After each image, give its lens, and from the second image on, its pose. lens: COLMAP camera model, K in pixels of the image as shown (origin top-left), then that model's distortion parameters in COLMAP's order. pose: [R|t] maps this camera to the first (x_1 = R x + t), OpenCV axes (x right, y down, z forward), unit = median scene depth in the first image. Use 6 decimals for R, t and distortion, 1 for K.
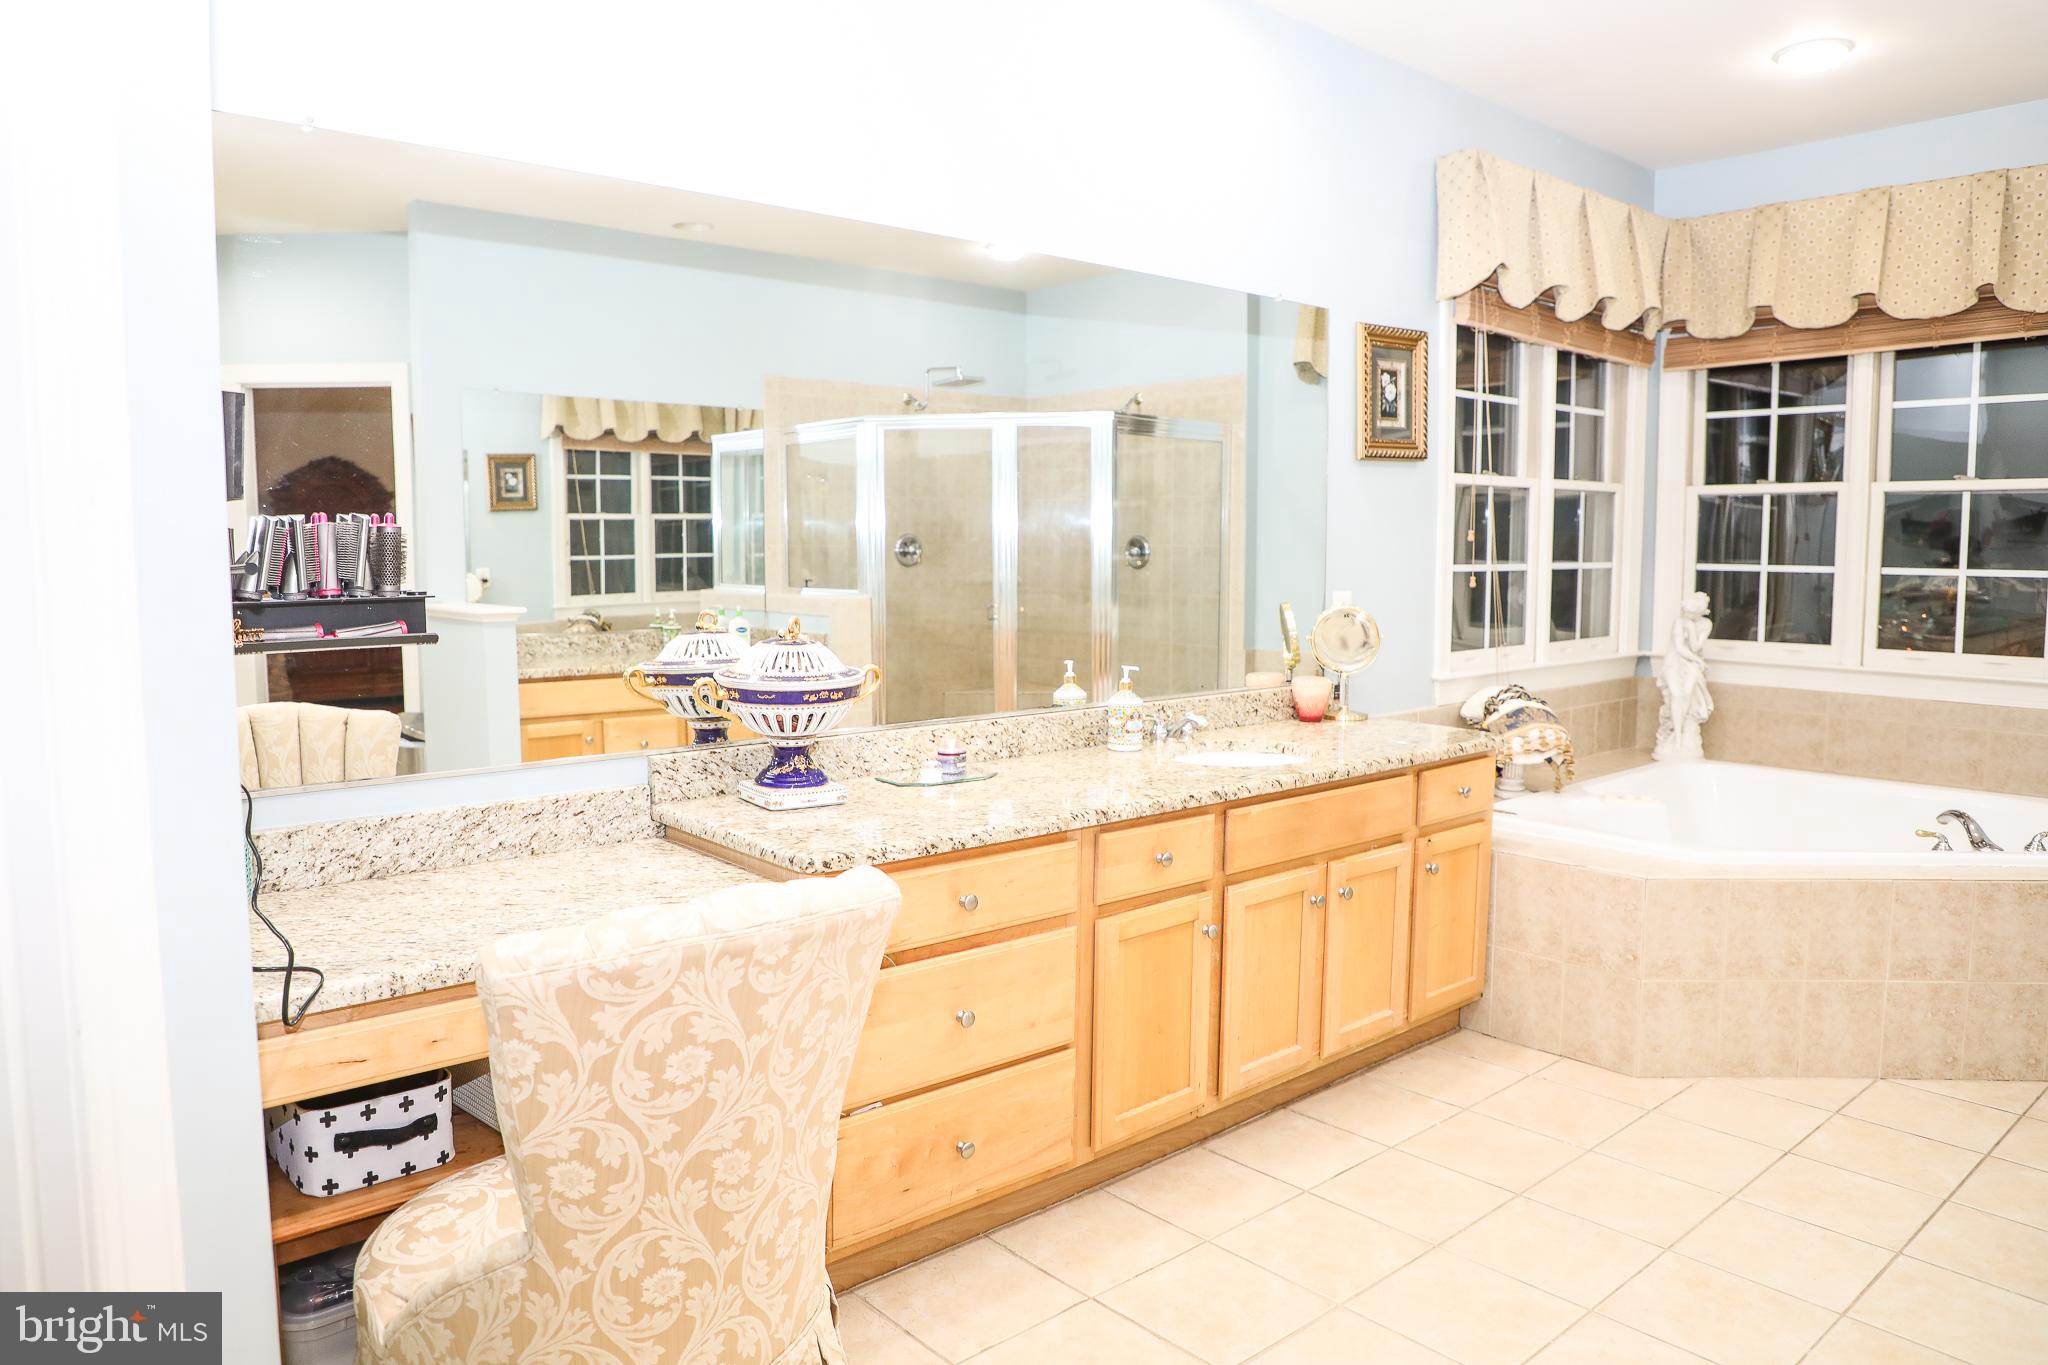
lens RADIAL K [[1376.5, 0, 1019.4], [0, 1376.5, 656.5], [0, 0, 1]] dist [-0.073813, 0.033650]
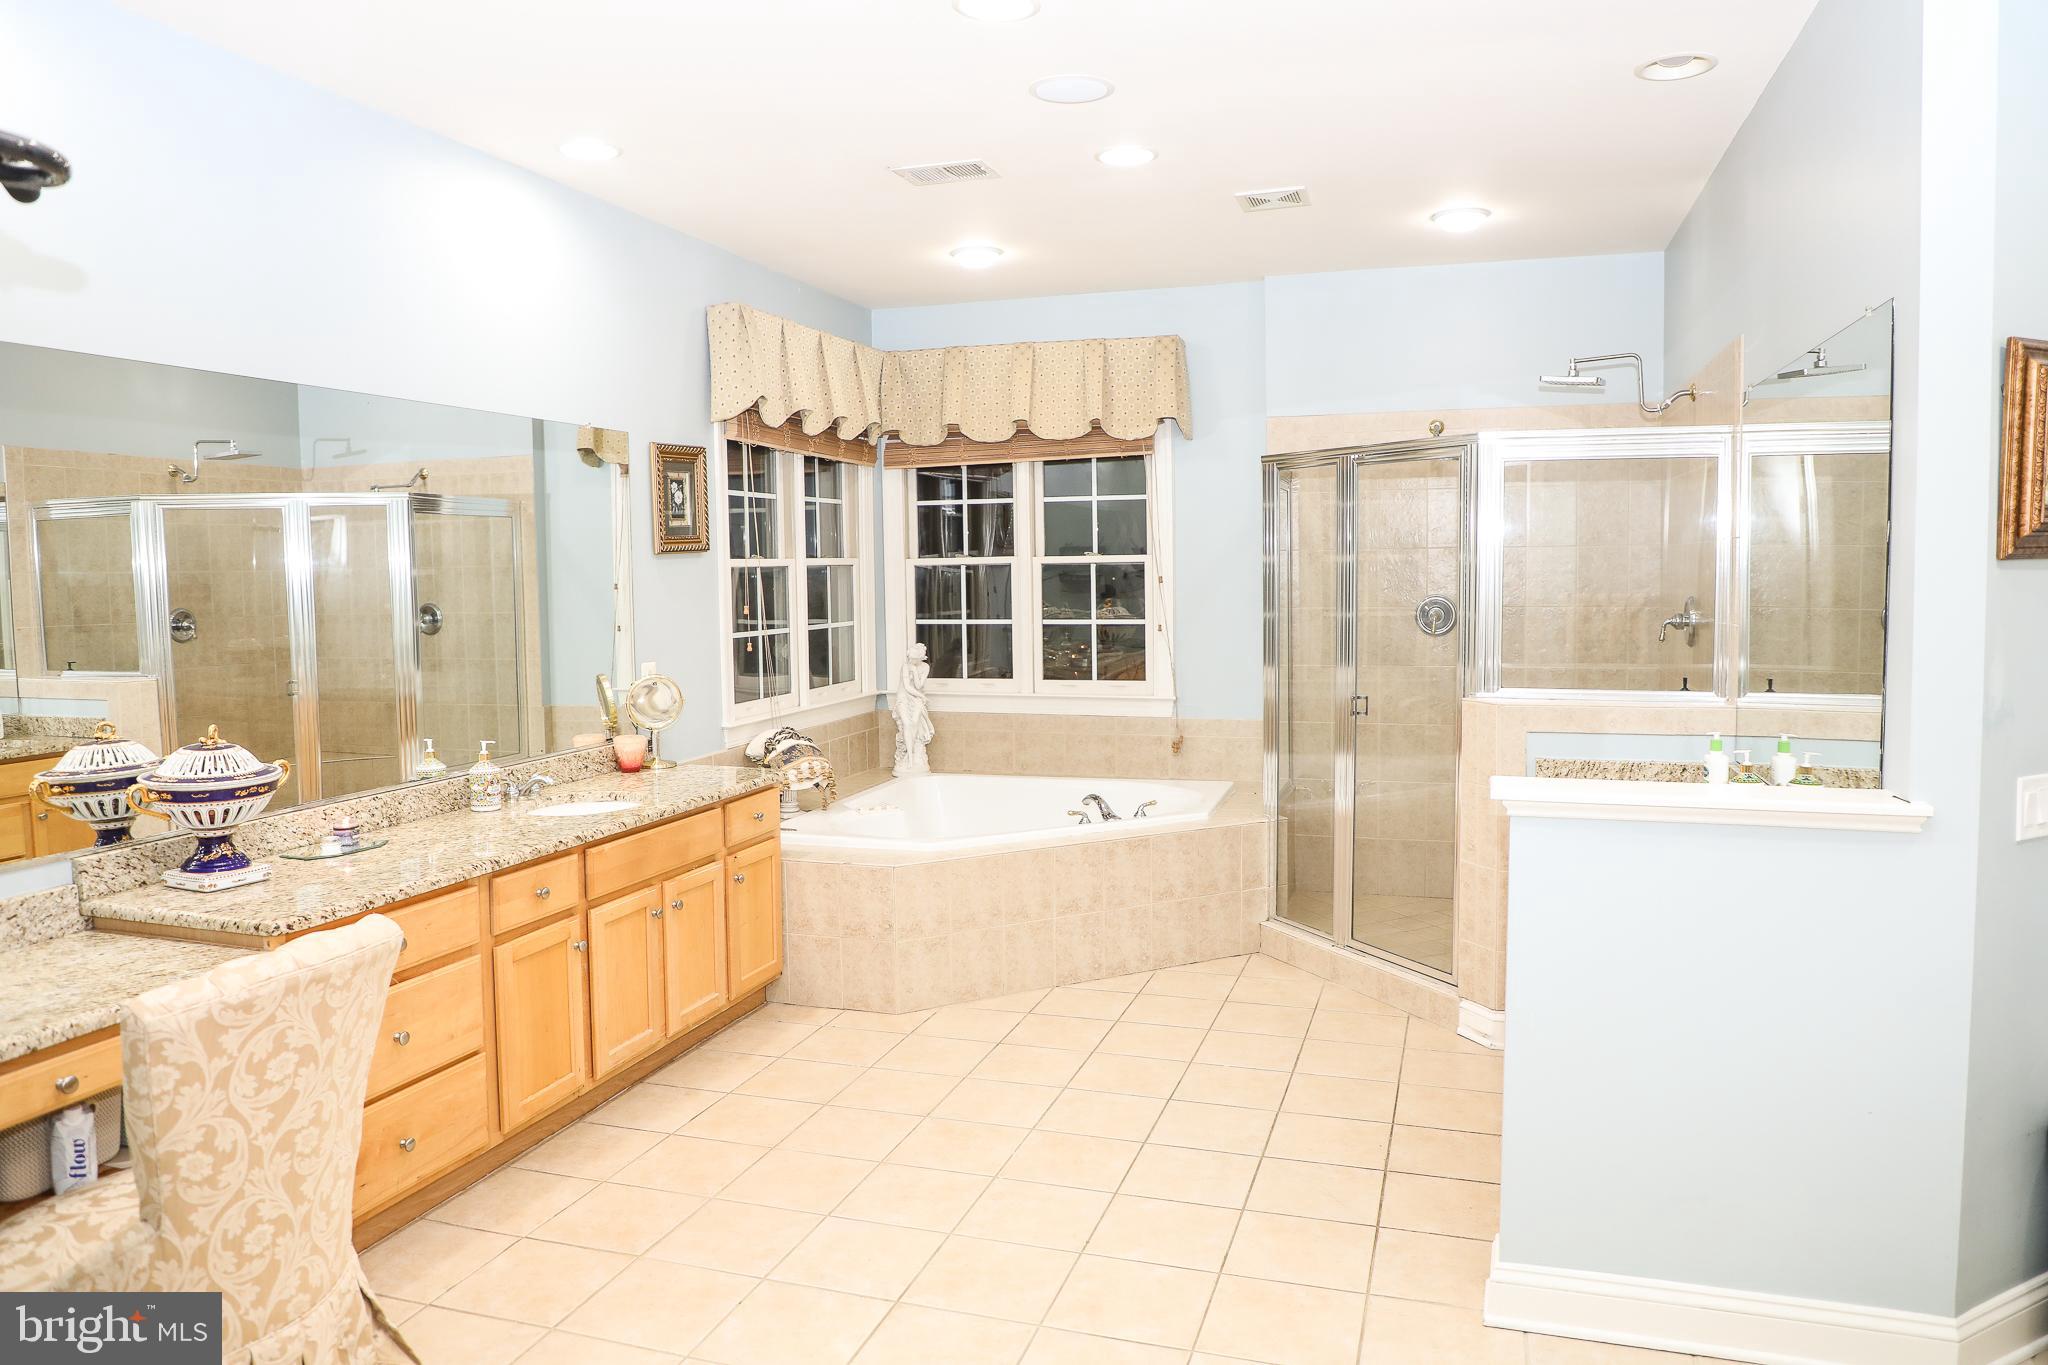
lens RADIAL K [[1376.5, 0, 1030.6], [0, 1376.5, 667.5], [0, 0, 1]] dist [-0.073813, 0.033650]
pose [[0.856363, -0.050756, 0.513874, -0.117998], [0.058380, 0.998294, 0.001313, -0.029513], [-0.513064, 0.028876, 0.857864, -0.258722]]
